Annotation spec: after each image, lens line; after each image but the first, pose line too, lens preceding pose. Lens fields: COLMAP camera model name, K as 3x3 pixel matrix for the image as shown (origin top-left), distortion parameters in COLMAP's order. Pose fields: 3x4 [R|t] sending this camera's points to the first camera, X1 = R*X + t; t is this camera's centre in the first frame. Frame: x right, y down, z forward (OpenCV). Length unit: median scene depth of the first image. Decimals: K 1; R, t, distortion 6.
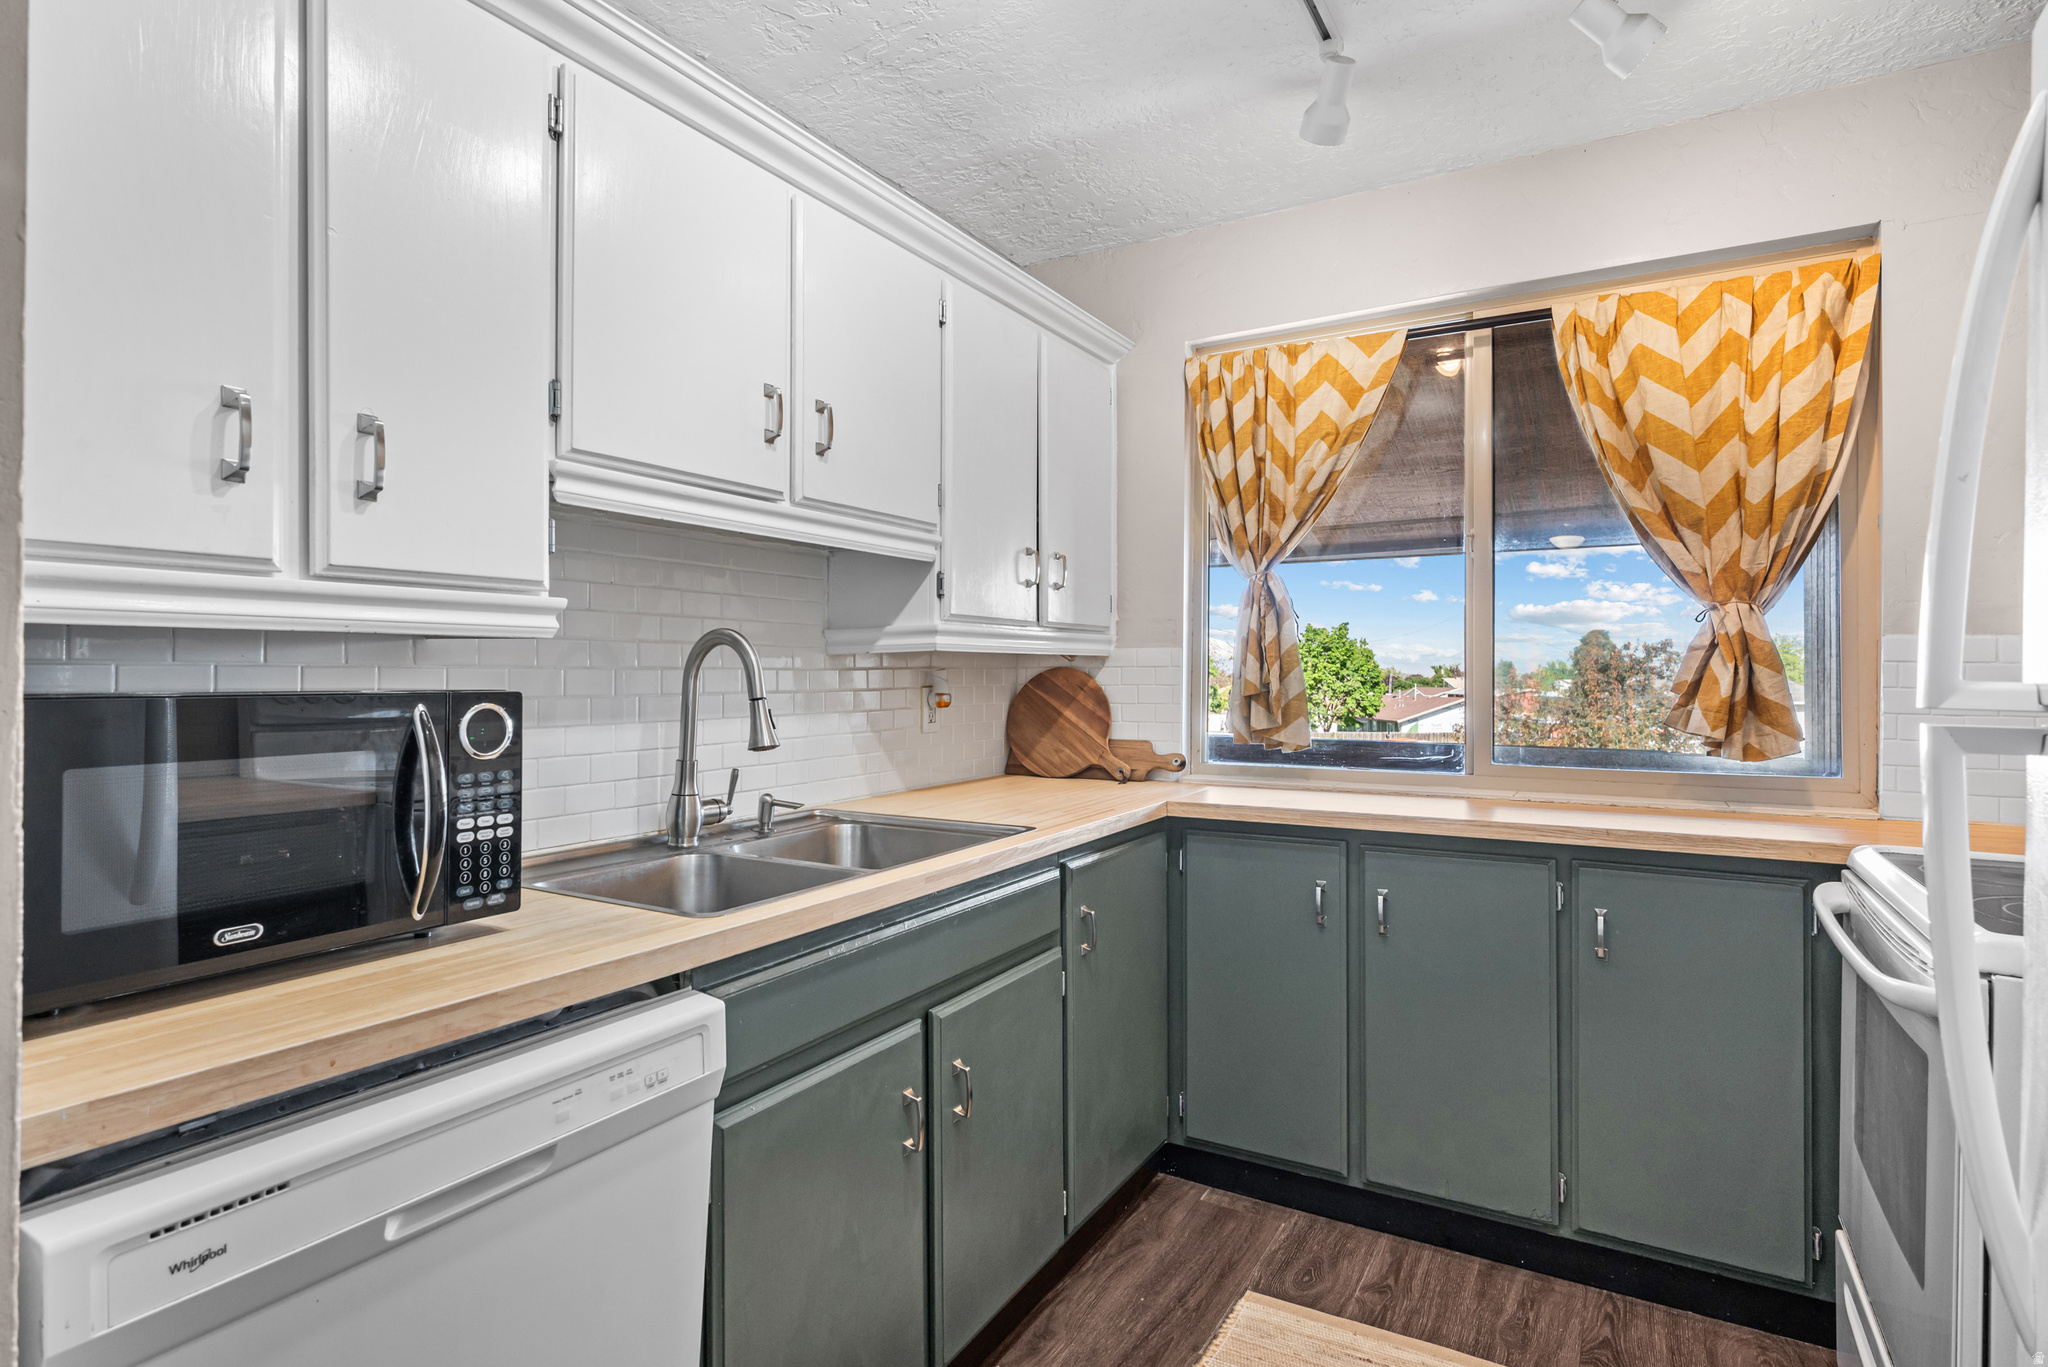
lens RADIAL K [[1079.2, 0, 1022.7], [0, 1079.2, 668.9], [0, 0, 1]] dist [-0.002435, -0.003198]
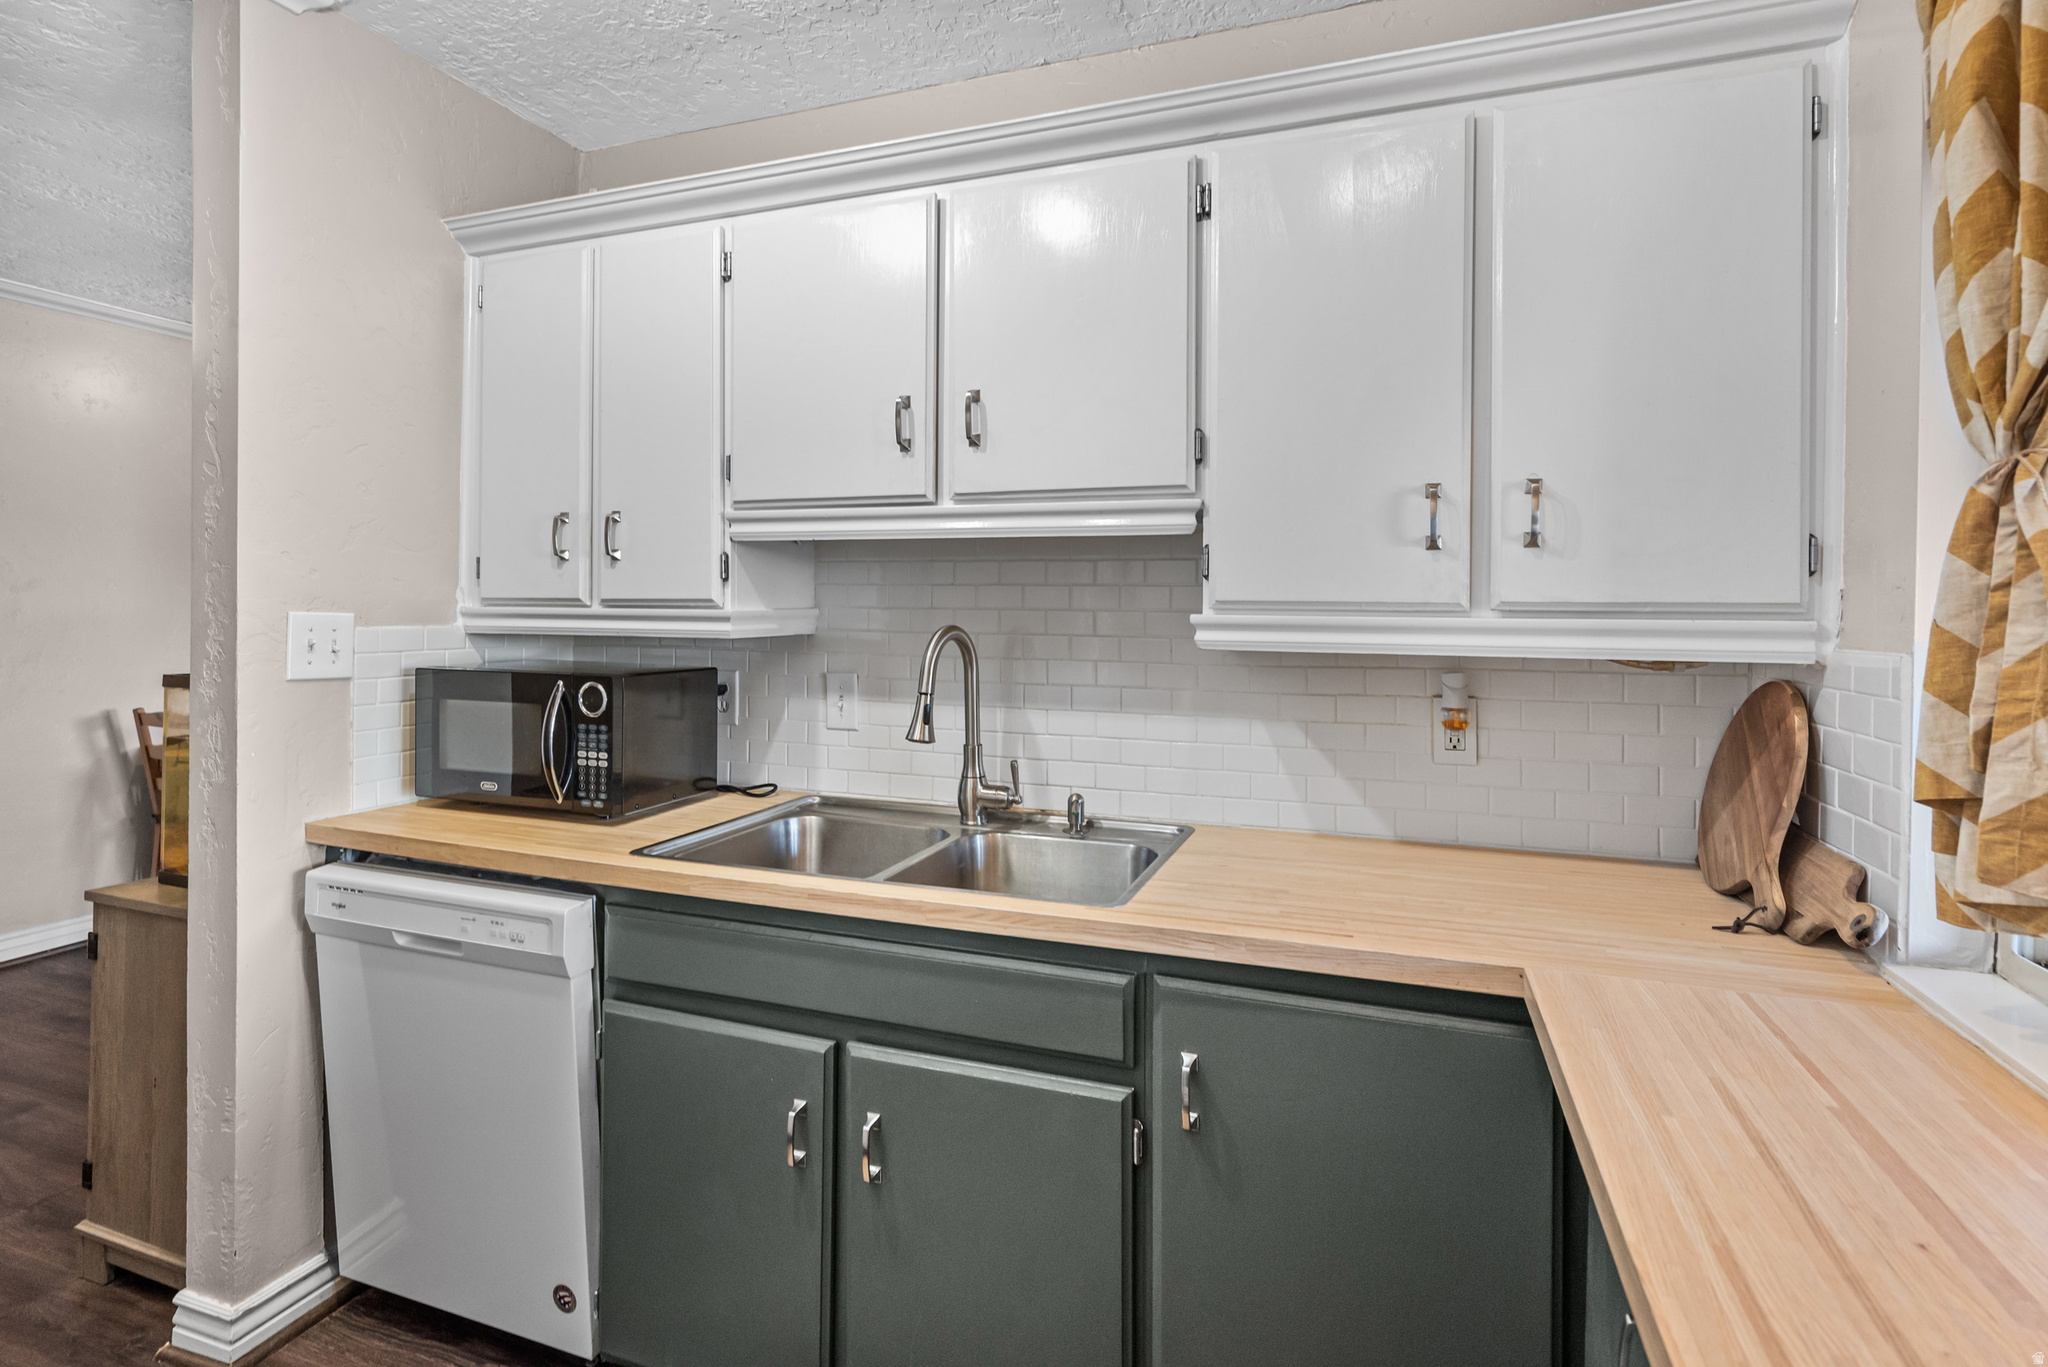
lens RADIAL K [[1008.1, 0, 1012.8], [0, 1008.1, 626.0], [0, 0, 1]] dist [-0.004953, -0.000107]
pose [[0.155983, 0.018338, -0.987590, 0.549316], [-0.005182, 0.999829, 0.017747, -0.041777], [0.987746, 0.002349, 0.156051, 0.693785]]
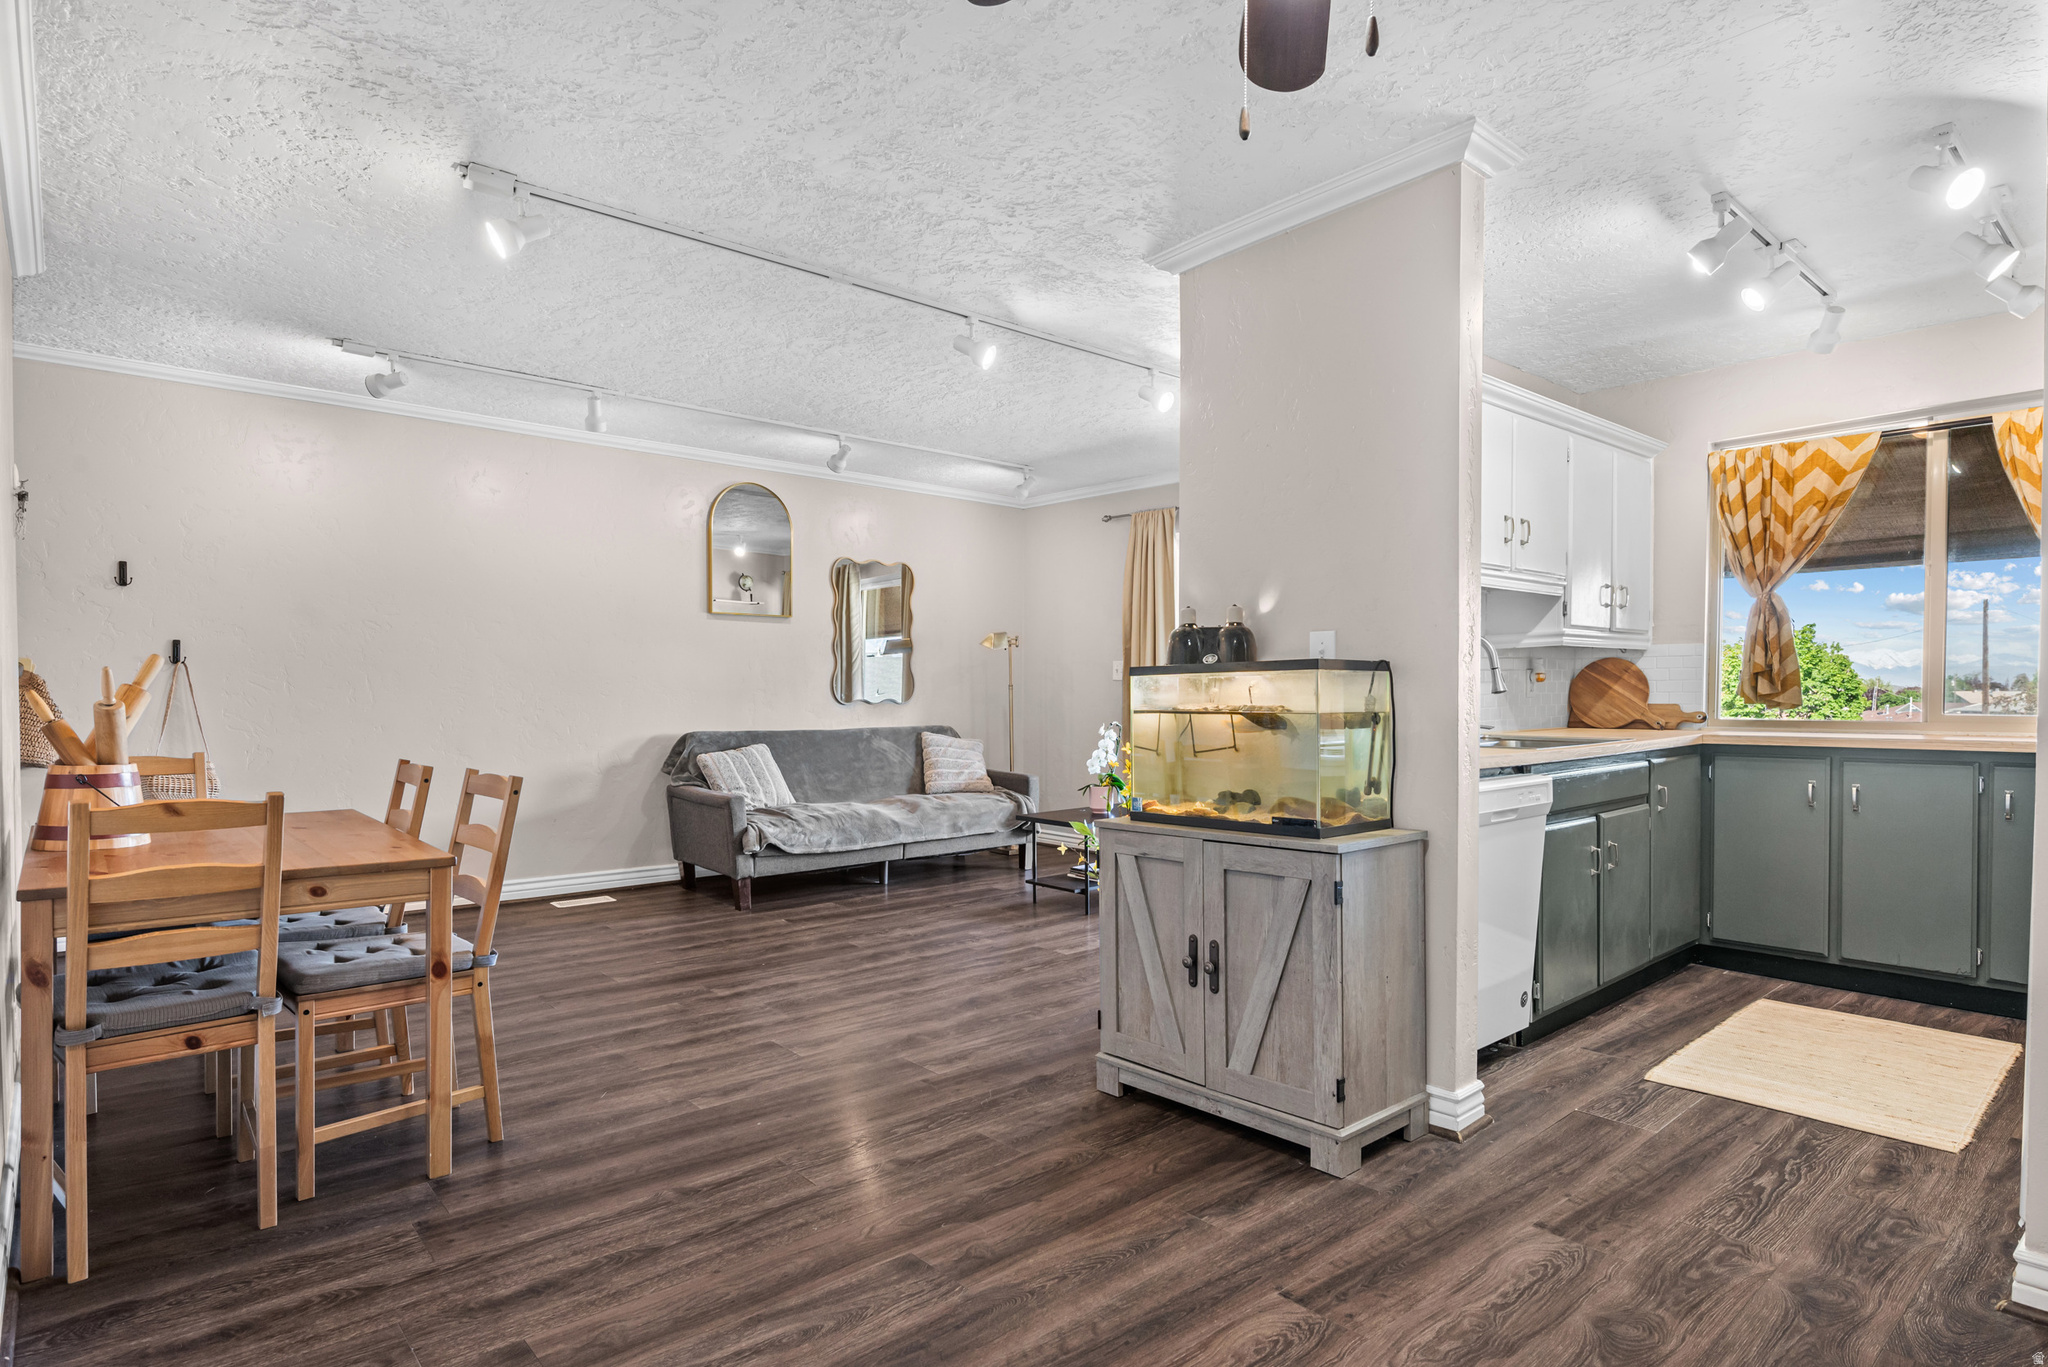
lens RADIAL K [[1079.2, 0, 1028.5], [0, 1079.2, 717.0], [0, 0, 1]] dist [-0.002435, -0.003198]
pose [[0.943629, 0.003682, -0.330985, -0.304211], [0.006774, 0.999514, 0.030431, 0.039001], [0.330936, -0.030958, 0.943145, -0.931168]]
